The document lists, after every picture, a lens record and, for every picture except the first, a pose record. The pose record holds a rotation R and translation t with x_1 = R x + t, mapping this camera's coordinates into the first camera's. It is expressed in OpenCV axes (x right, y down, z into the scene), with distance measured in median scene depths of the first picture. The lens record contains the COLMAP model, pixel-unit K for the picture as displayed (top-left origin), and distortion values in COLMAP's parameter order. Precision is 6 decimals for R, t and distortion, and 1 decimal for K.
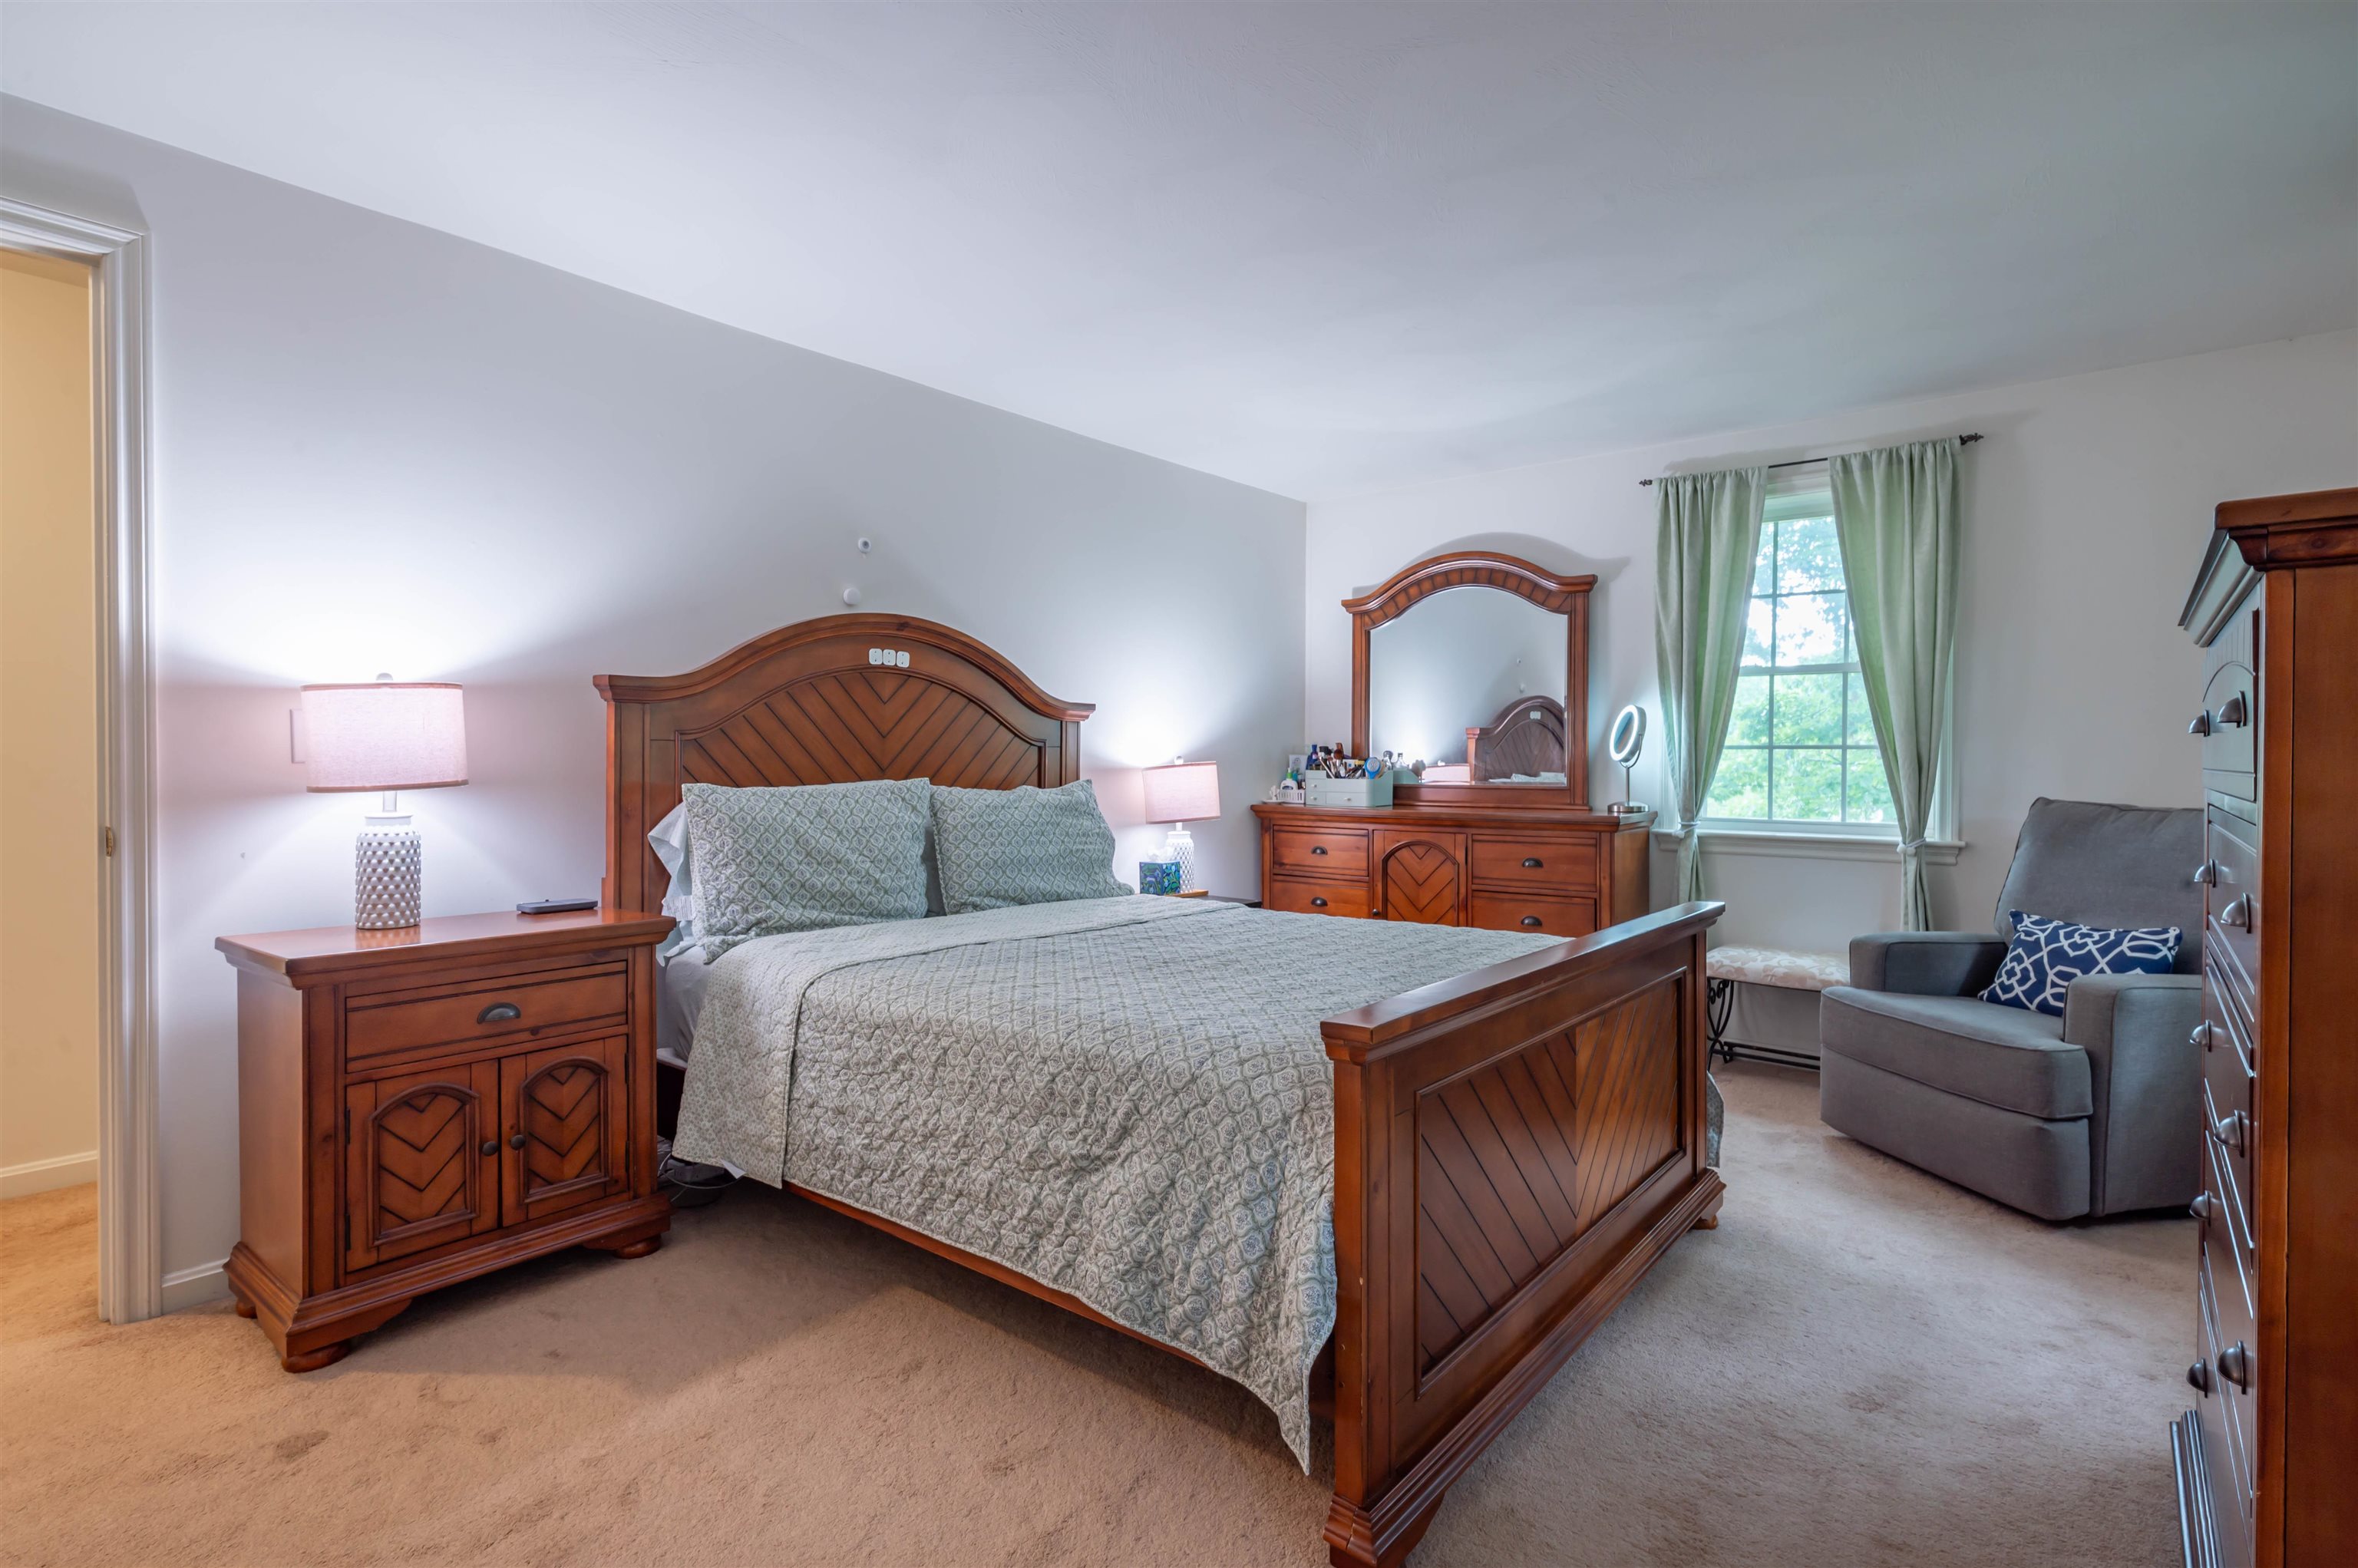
lens RADIAL K [[1184.2, 0, 1180.8], [0, 1184.2, 770.2], [0, 0, 1]] dist [-0.002566, 0.000221]
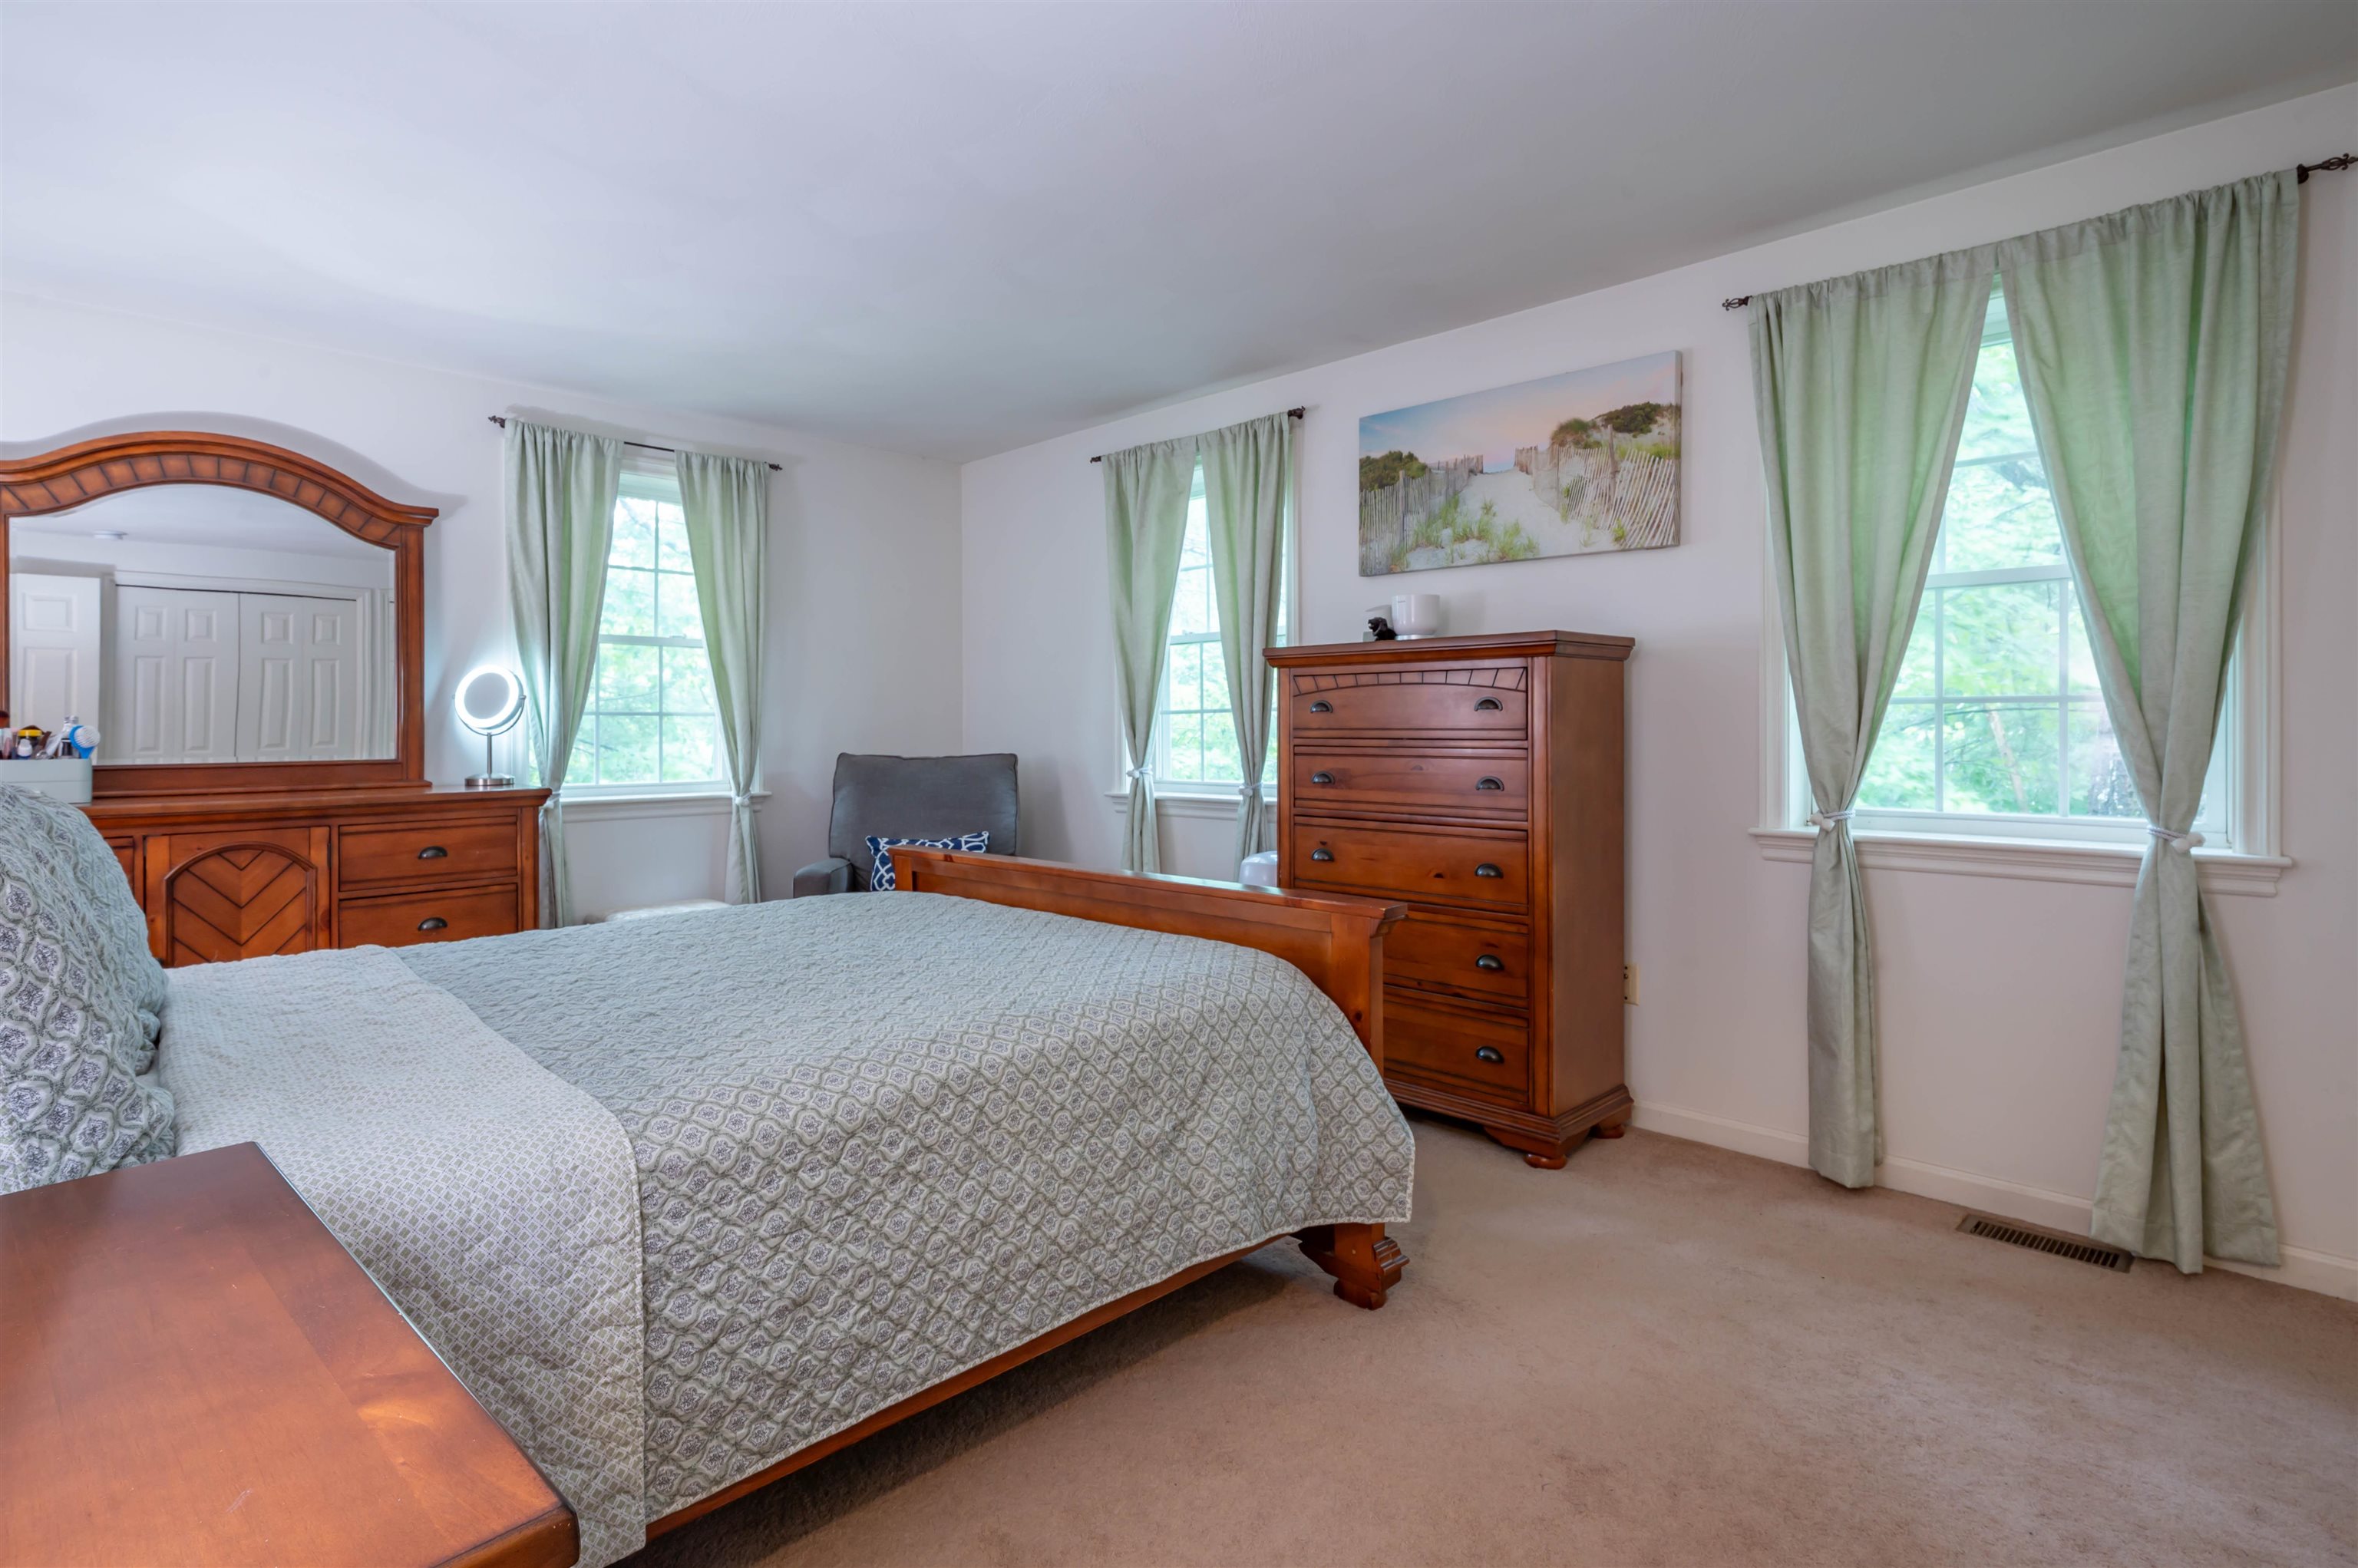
lens RADIAL K [[1184.2, 0, 1214.9], [0, 1184.2, 723.4], [0, 0, 1]] dist [-0.002566, 0.000221]
pose [[0.071331, -0.000744, 0.997452, -0.514259], [0.012064, 0.999927, -0.000117, -0.004863], [-0.997380, 0.012042, 0.071334, 0.431060]]
